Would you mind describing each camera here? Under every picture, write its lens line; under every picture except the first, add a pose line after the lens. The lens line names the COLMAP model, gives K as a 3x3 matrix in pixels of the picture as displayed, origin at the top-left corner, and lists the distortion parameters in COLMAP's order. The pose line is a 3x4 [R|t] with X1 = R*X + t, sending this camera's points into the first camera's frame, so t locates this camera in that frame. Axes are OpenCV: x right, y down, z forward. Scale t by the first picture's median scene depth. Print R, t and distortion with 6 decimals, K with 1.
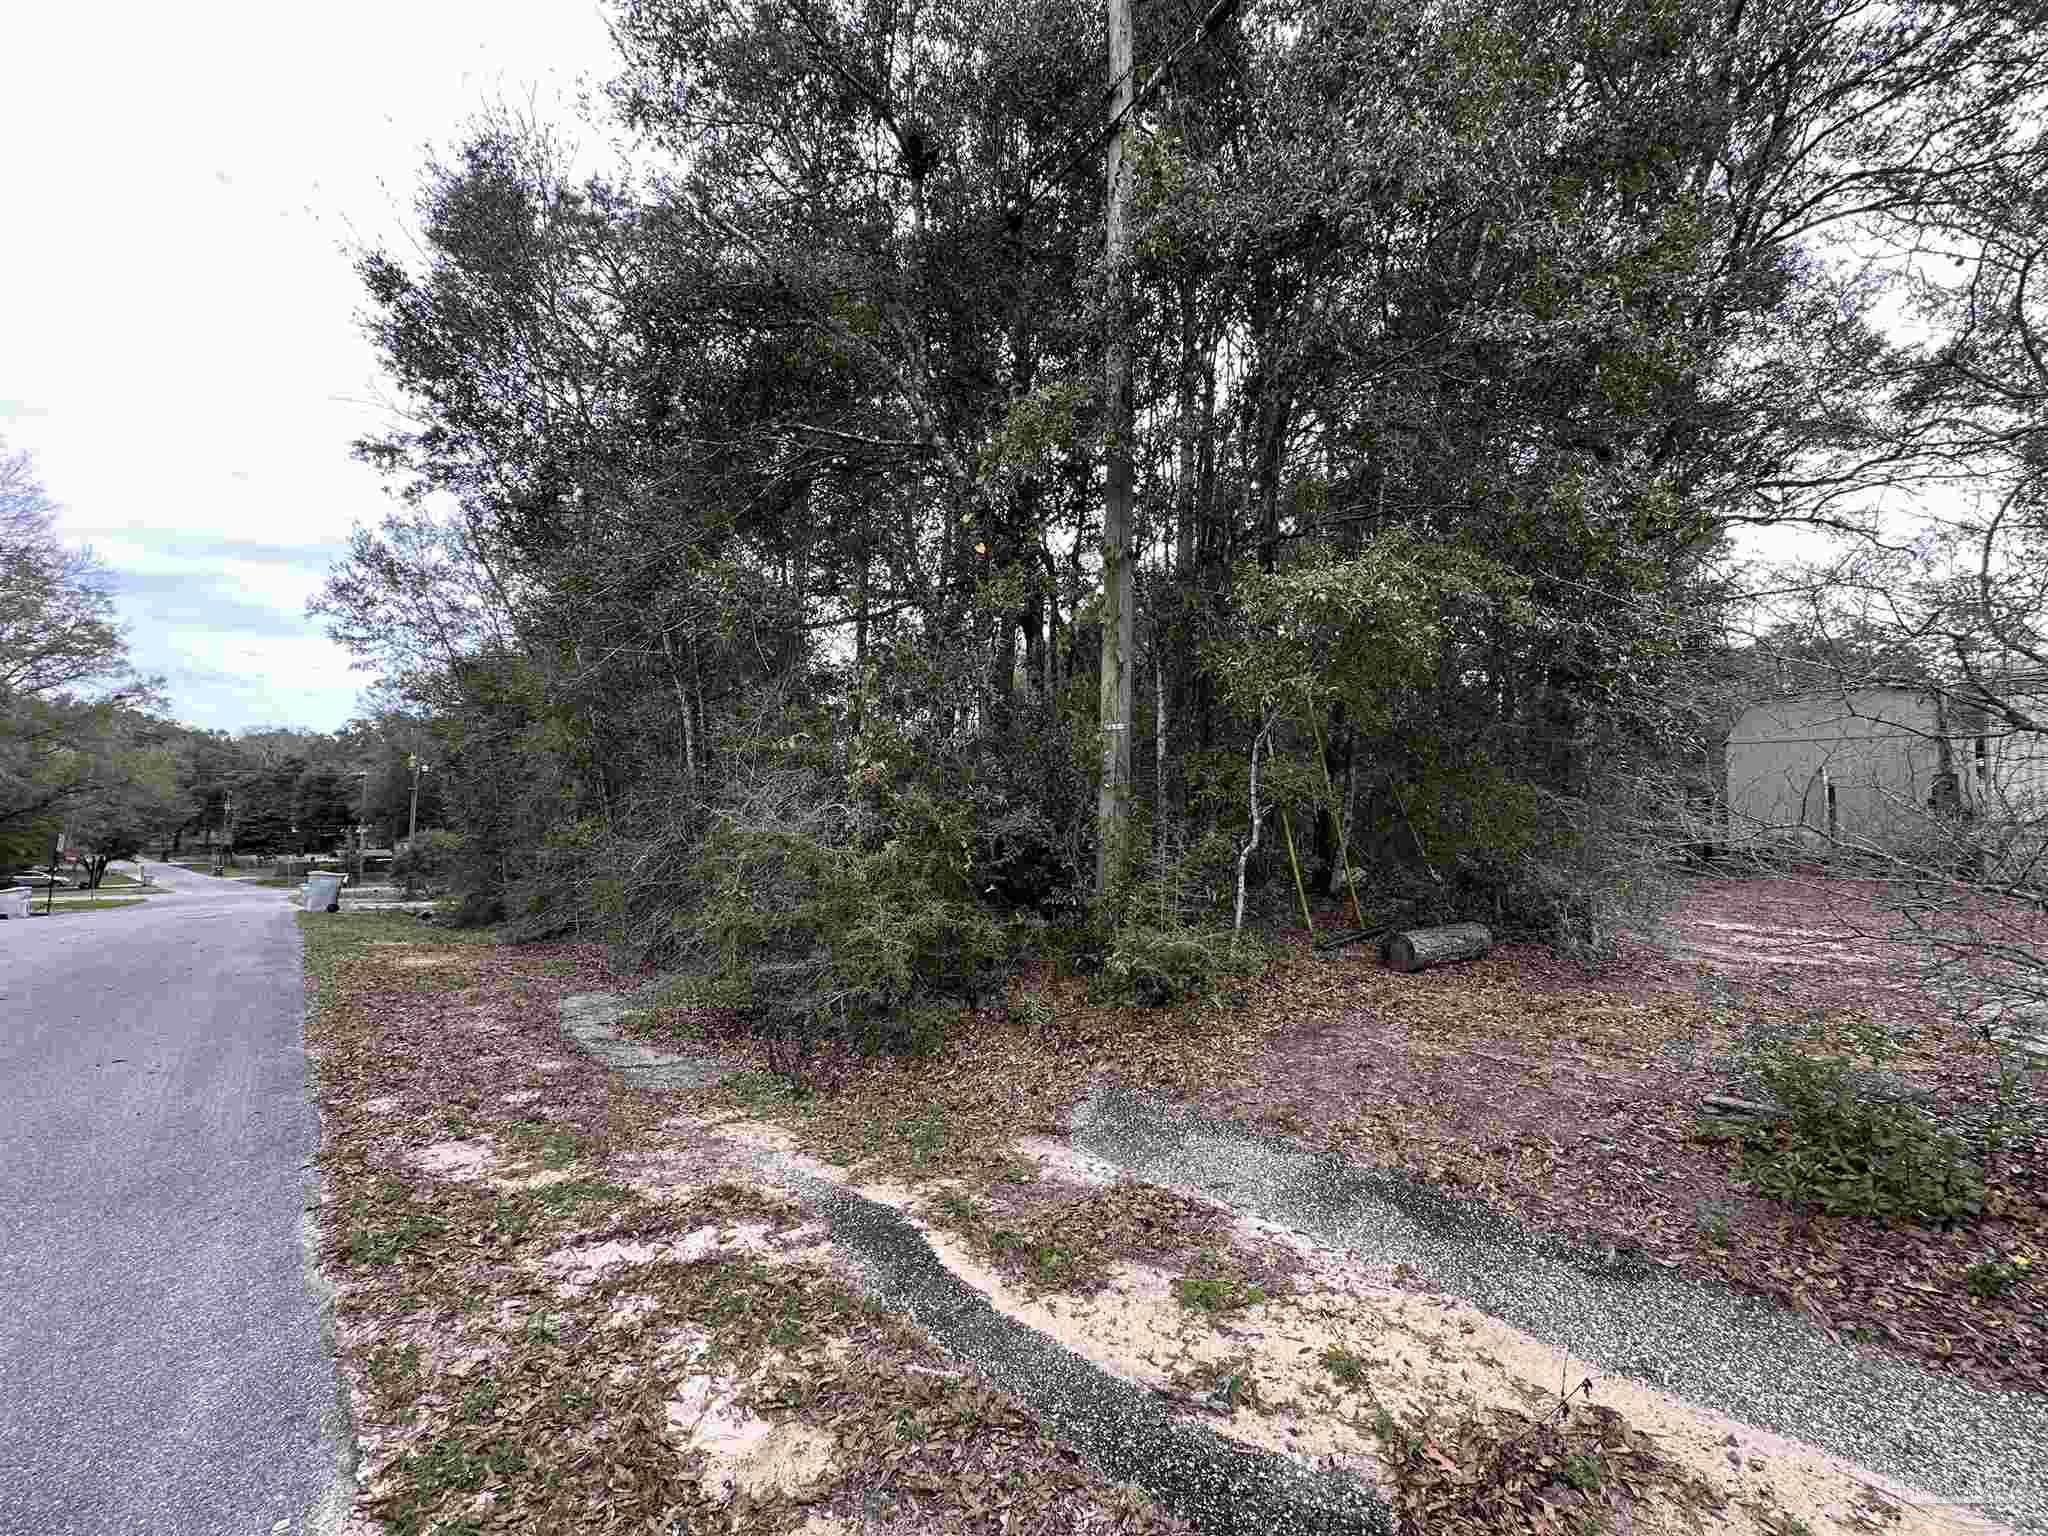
lens RADIAL K [[823.8, 0, 1032.2], [0, 823.8, 770.1], [0, 0, 1]] dist [0.000253, 0.000006]
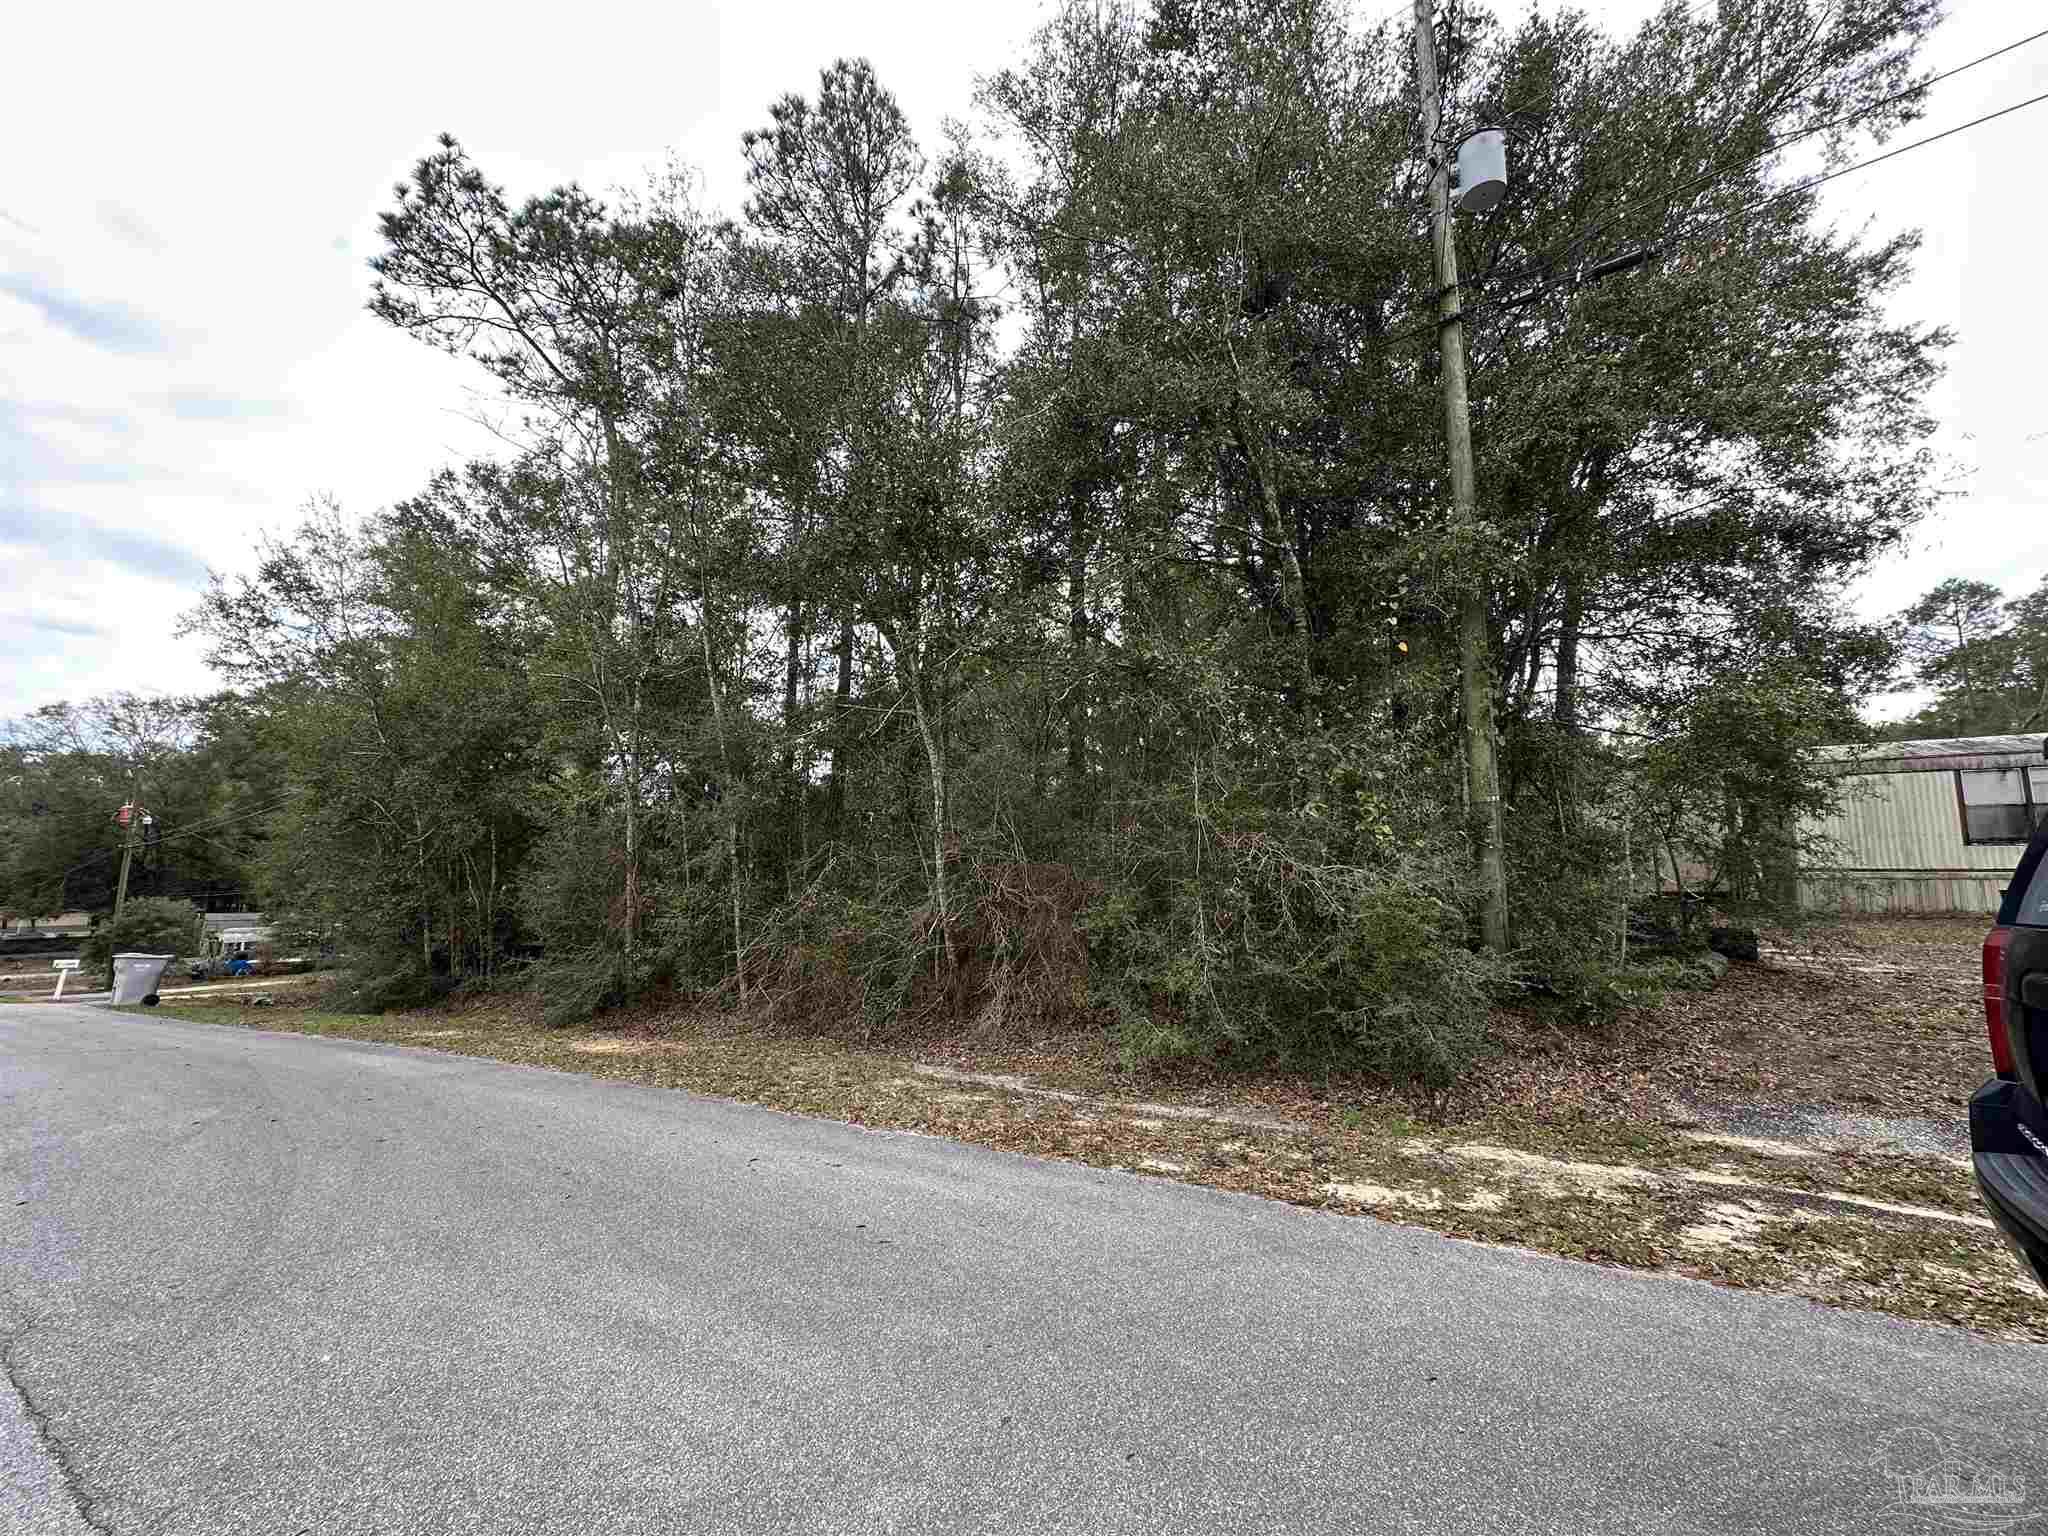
lens RADIAL K [[823.8, 0, 1021.9], [0, 823.8, 753.6], [0, 0, 1]] dist [0.000253, 0.000006]
pose [[0.960758, 0.031402, 0.275606, -1.013856], [-0.007987, 0.996292, -0.085671, -0.023759], [-0.277274, 0.080107, 0.957446, -0.001963]]
